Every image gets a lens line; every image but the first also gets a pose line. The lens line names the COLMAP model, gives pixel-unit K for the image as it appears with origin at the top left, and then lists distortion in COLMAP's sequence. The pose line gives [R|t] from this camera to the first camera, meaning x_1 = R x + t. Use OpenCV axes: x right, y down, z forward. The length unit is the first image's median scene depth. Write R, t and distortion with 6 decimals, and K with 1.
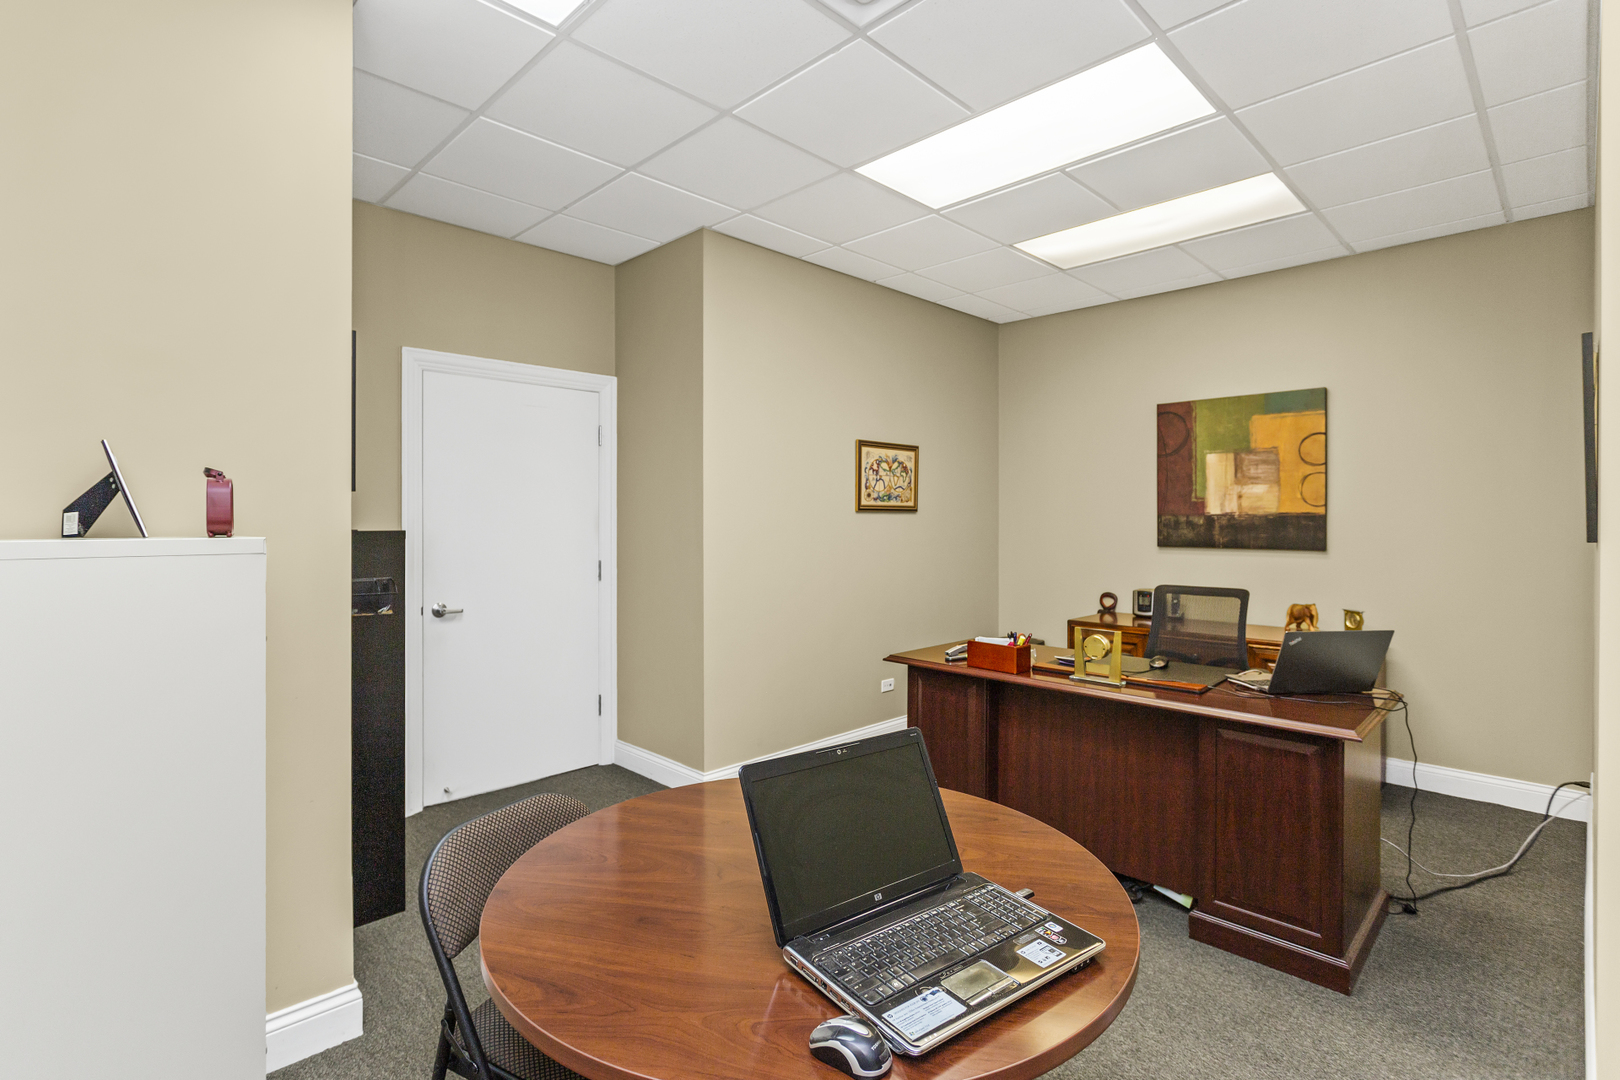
lens RADIAL K [[771.9, 0, 805.4], [0, 771.9, 530.2], [0, 0, 1]] dist [-0.002840, 0.000266]
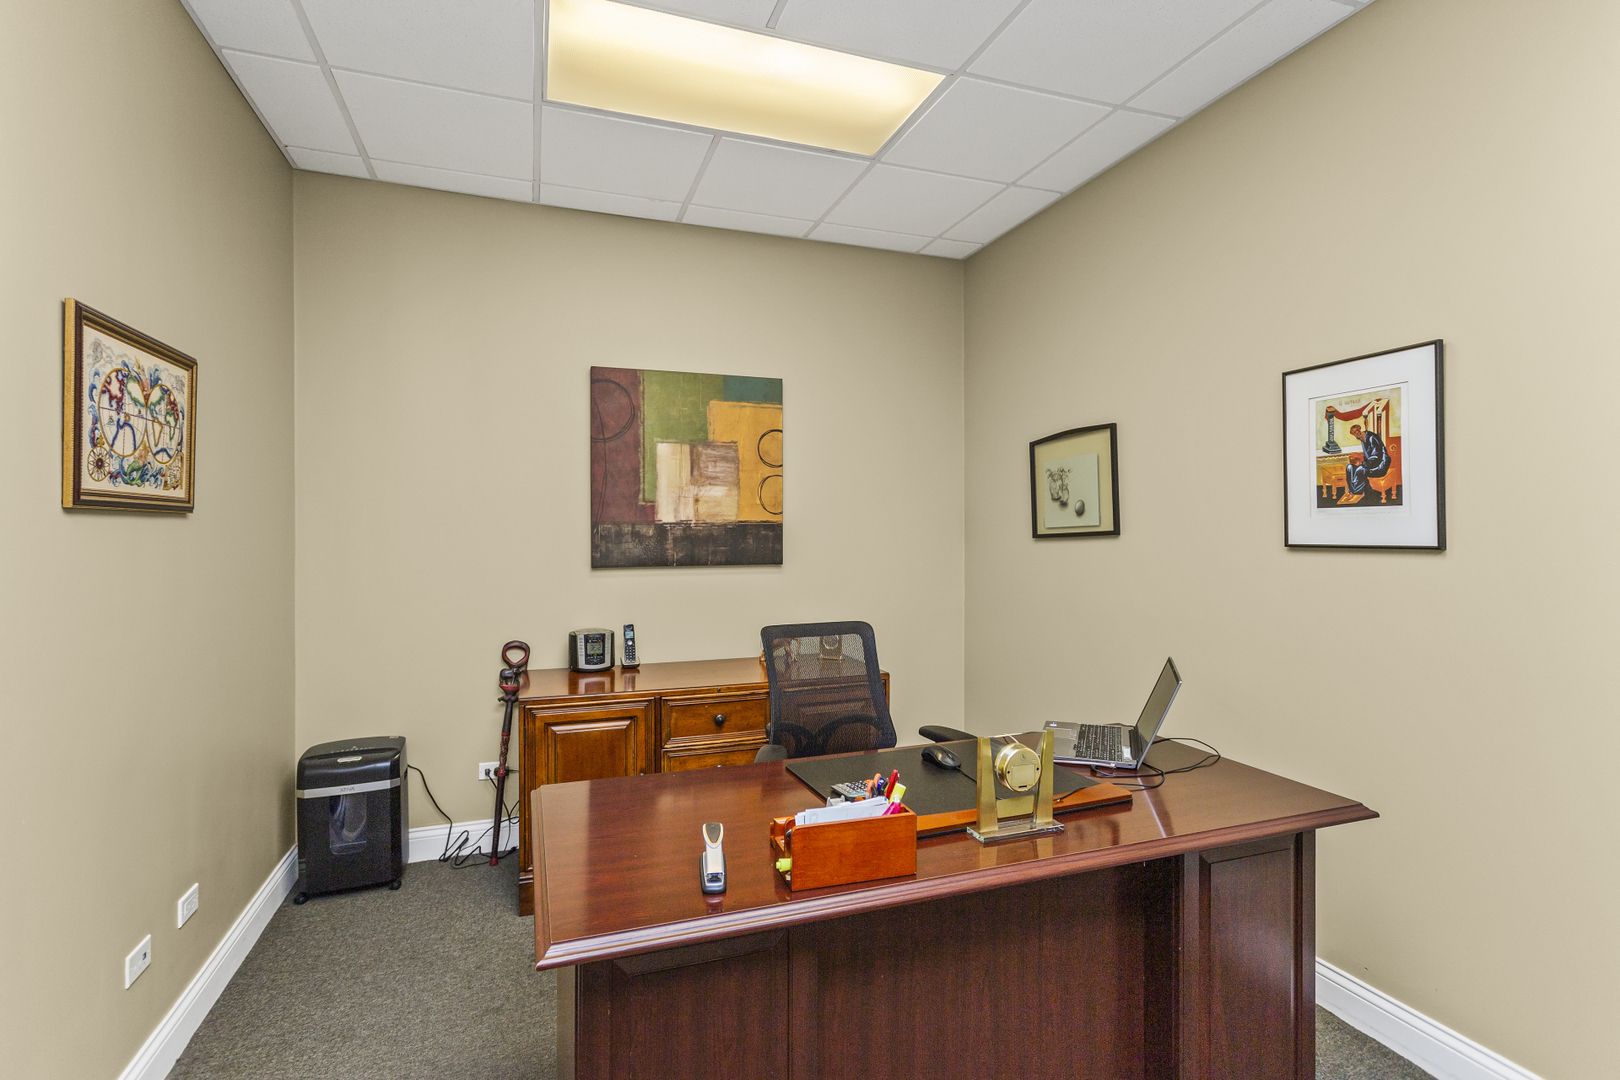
lens RADIAL K [[771.9, 0, 809.8], [0, 771.9, 528.3], [0, 0, 1]] dist [-0.002840, 0.000266]
pose [[0.421903, -0.001137, 0.906640, -0.103339], [0.015963, 0.999854, -0.006174, -0.008030], [-0.906500, 0.017077, 0.421859, 0.550098]]
